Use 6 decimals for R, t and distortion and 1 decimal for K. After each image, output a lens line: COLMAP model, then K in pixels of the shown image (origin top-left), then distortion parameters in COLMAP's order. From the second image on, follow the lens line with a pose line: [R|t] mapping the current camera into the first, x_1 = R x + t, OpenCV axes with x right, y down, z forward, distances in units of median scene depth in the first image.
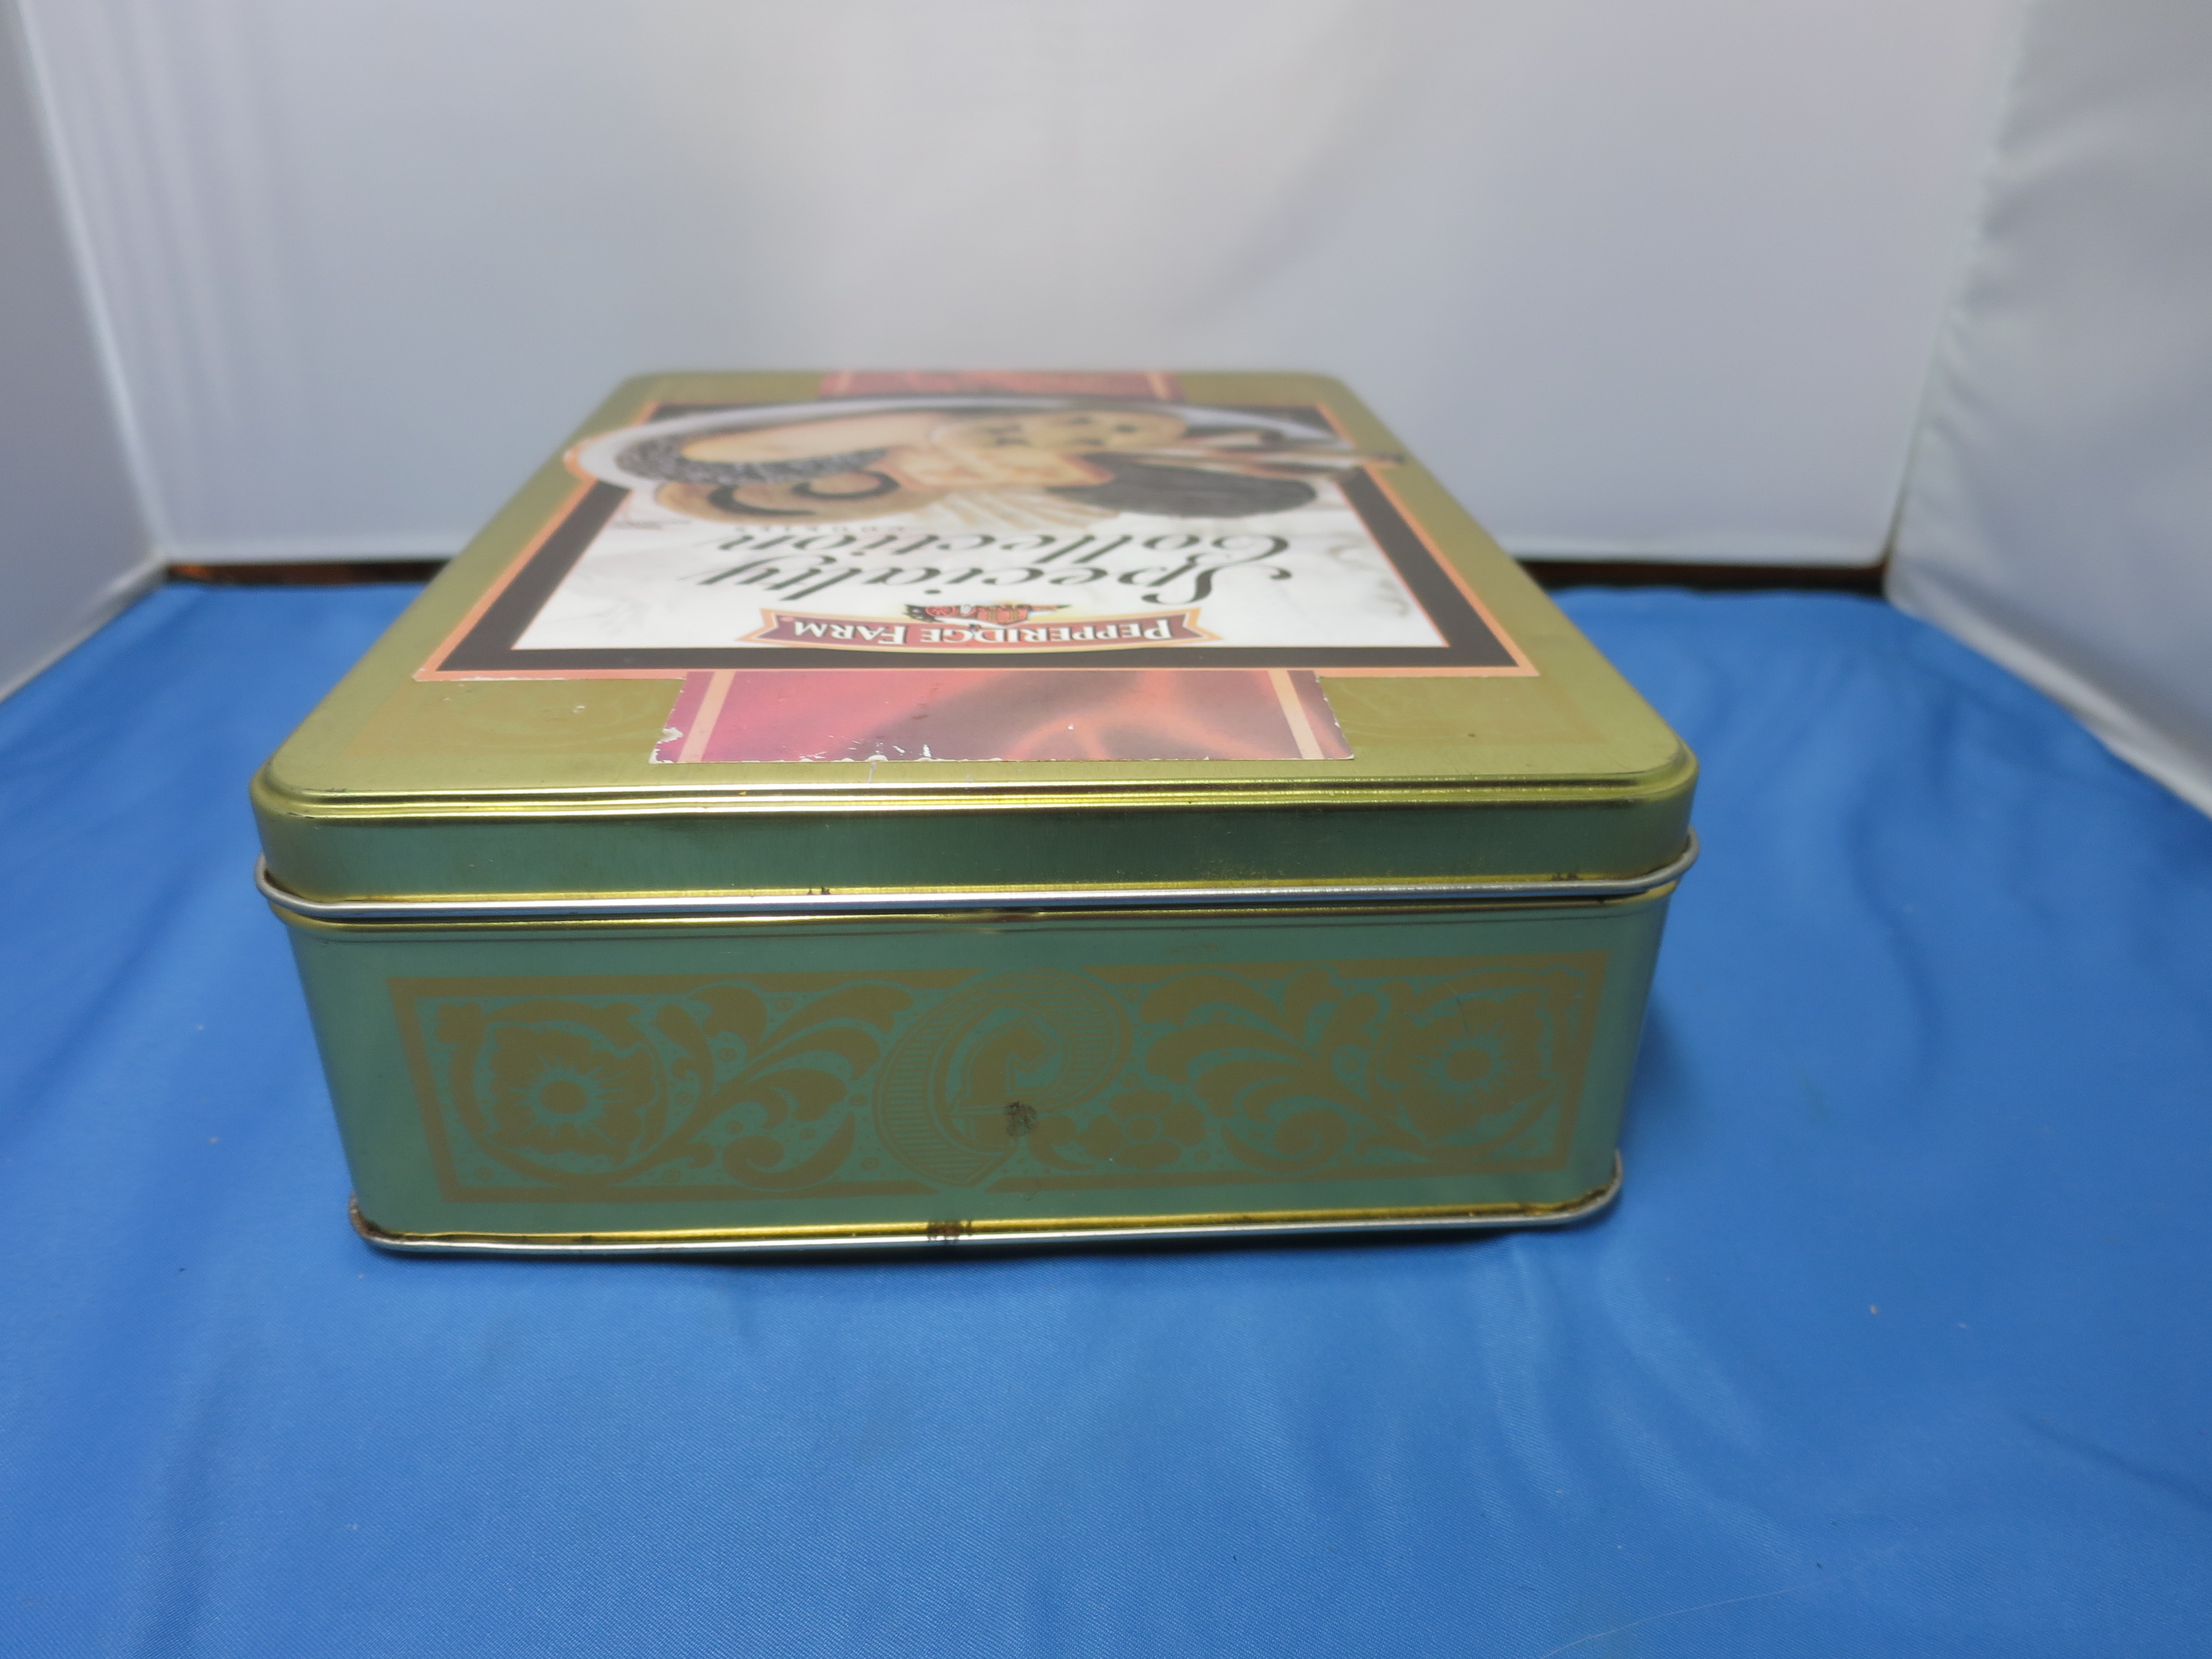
lens RADIAL K [[1580.1, 0, 1104.6], [0, 1580.1, 828.1], [0, 0, 1]] dist [-0.047939, 0.003437]
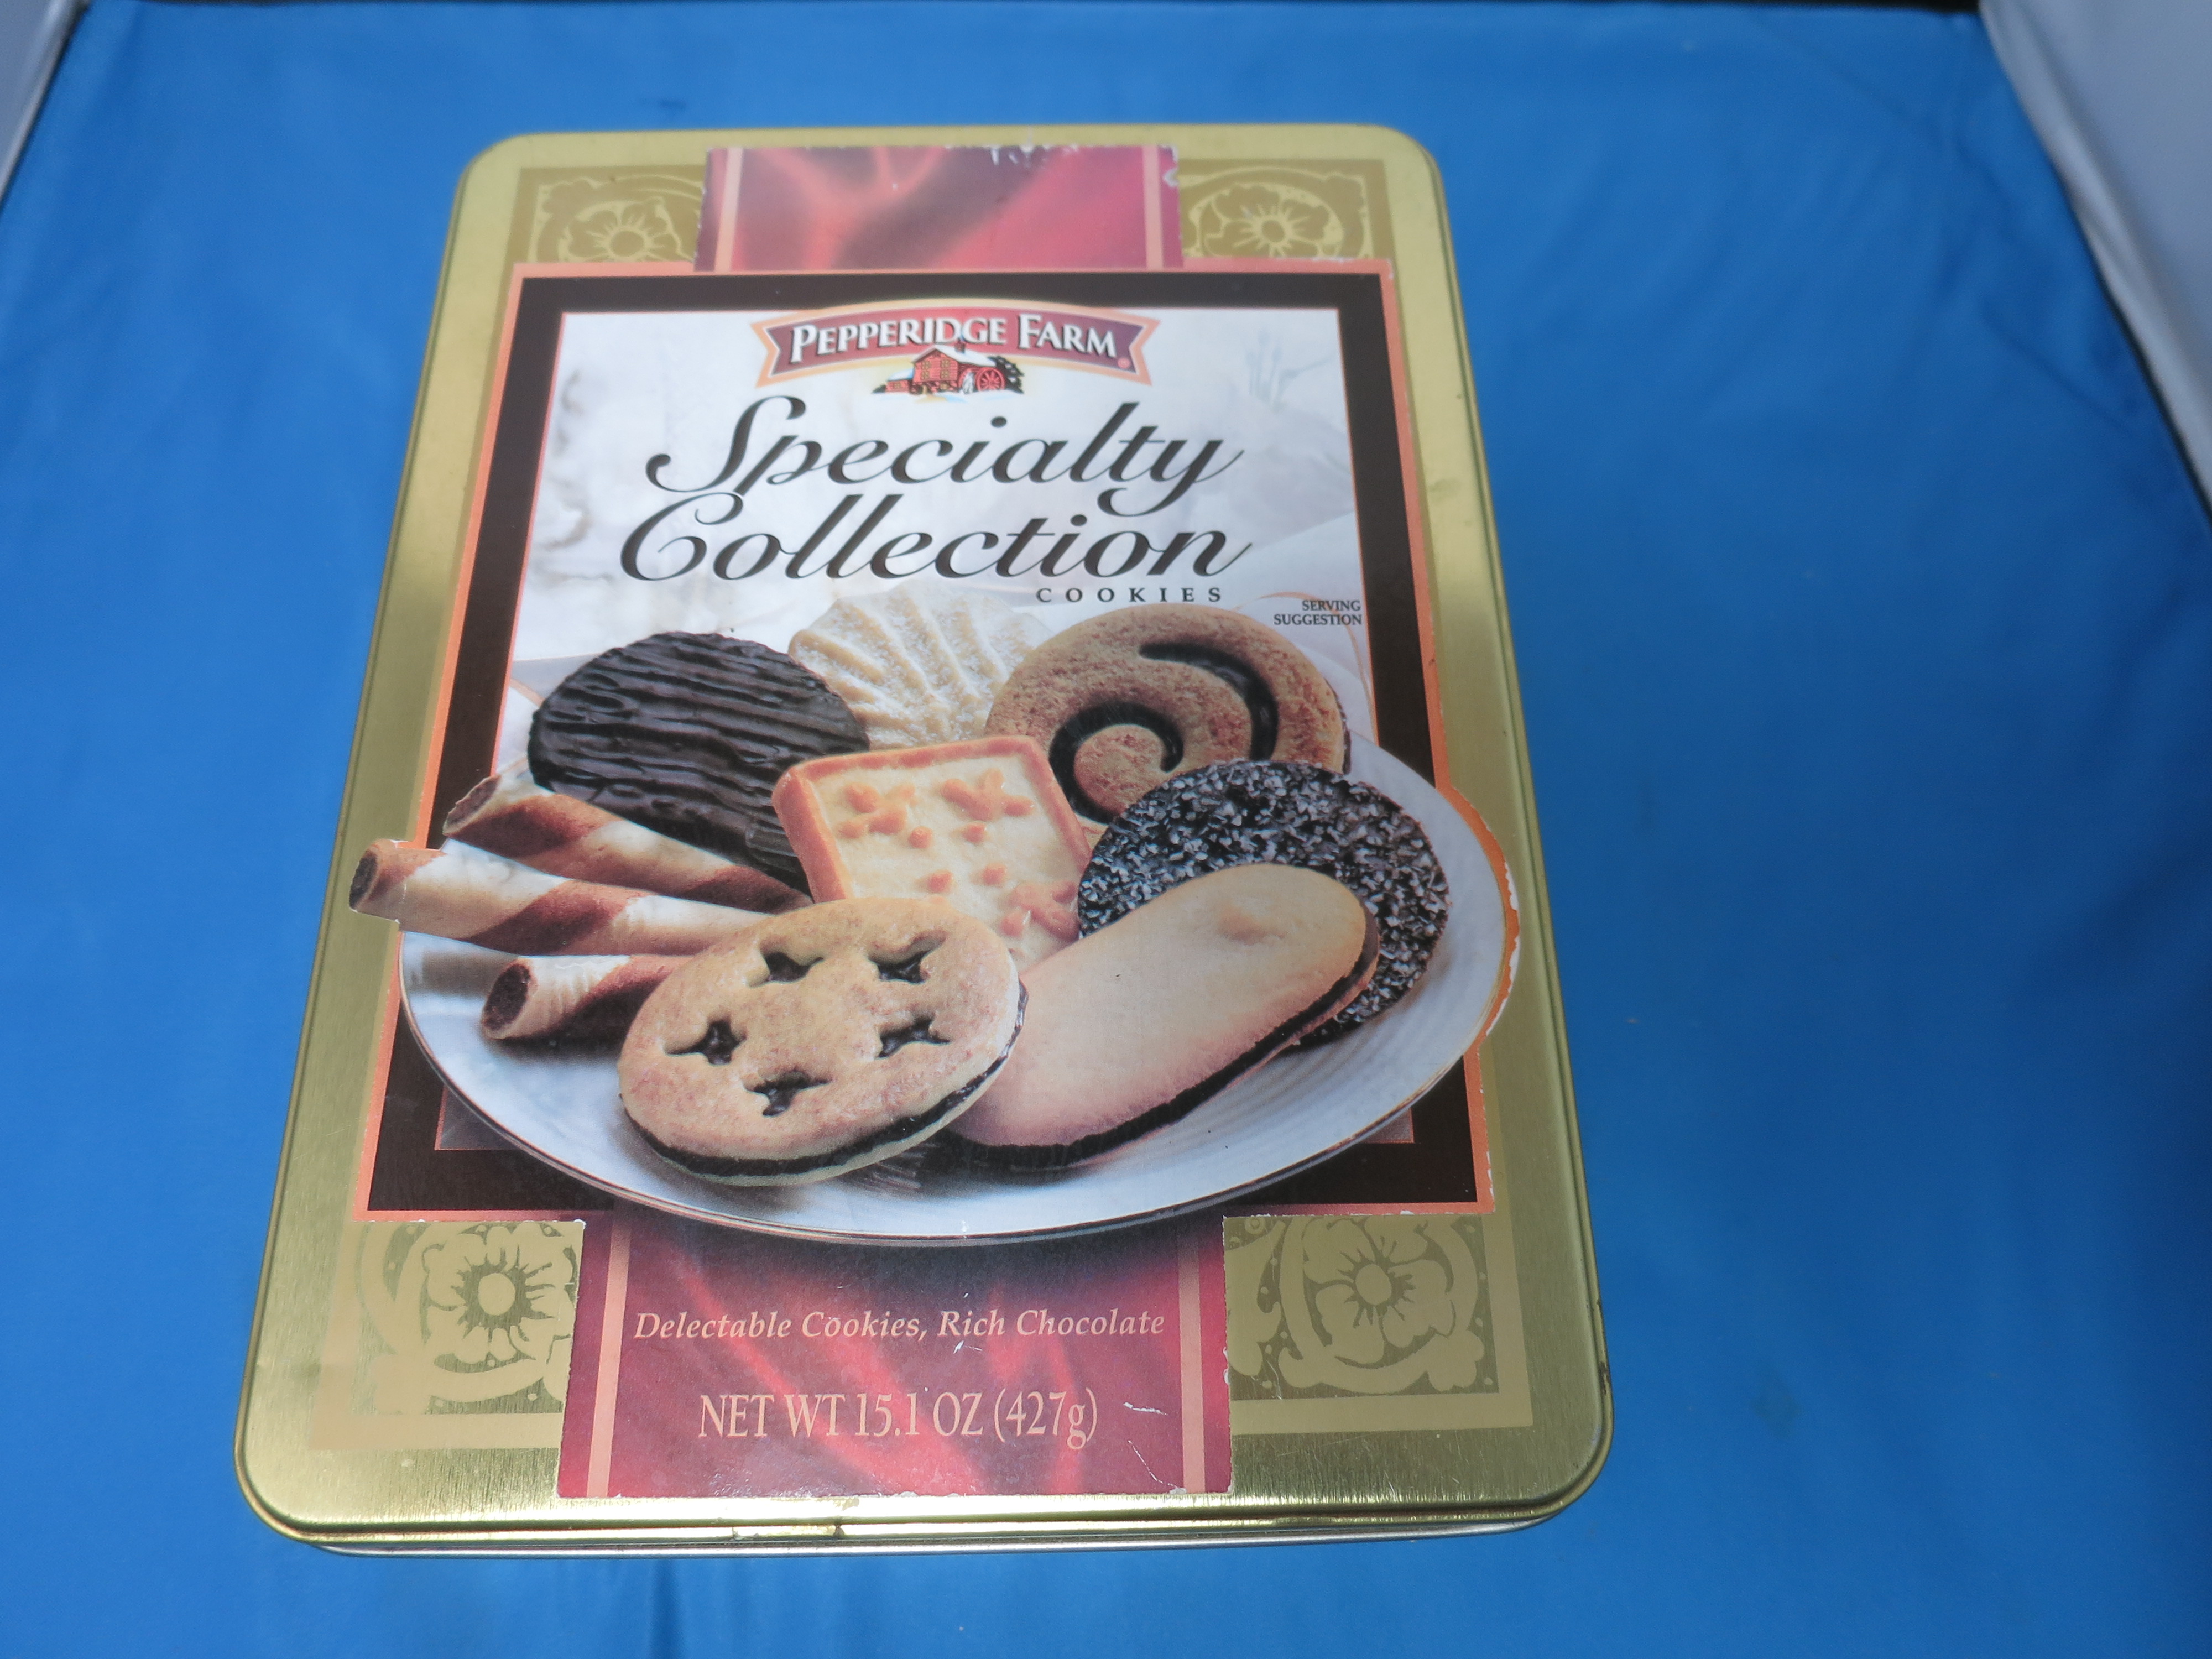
lens RADIAL K [[1580.1, 0, 1107.4], [0, 1580.1, 844.2], [0, 0, 1]] dist [-0.047939, 0.003437]
pose [[-0.998493, -0.053762, -0.011015, -0.179154], [-0.006456, -0.084246, 0.996424, -1.191904], [-0.054498, 0.994994, 0.083772, 1.147681]]
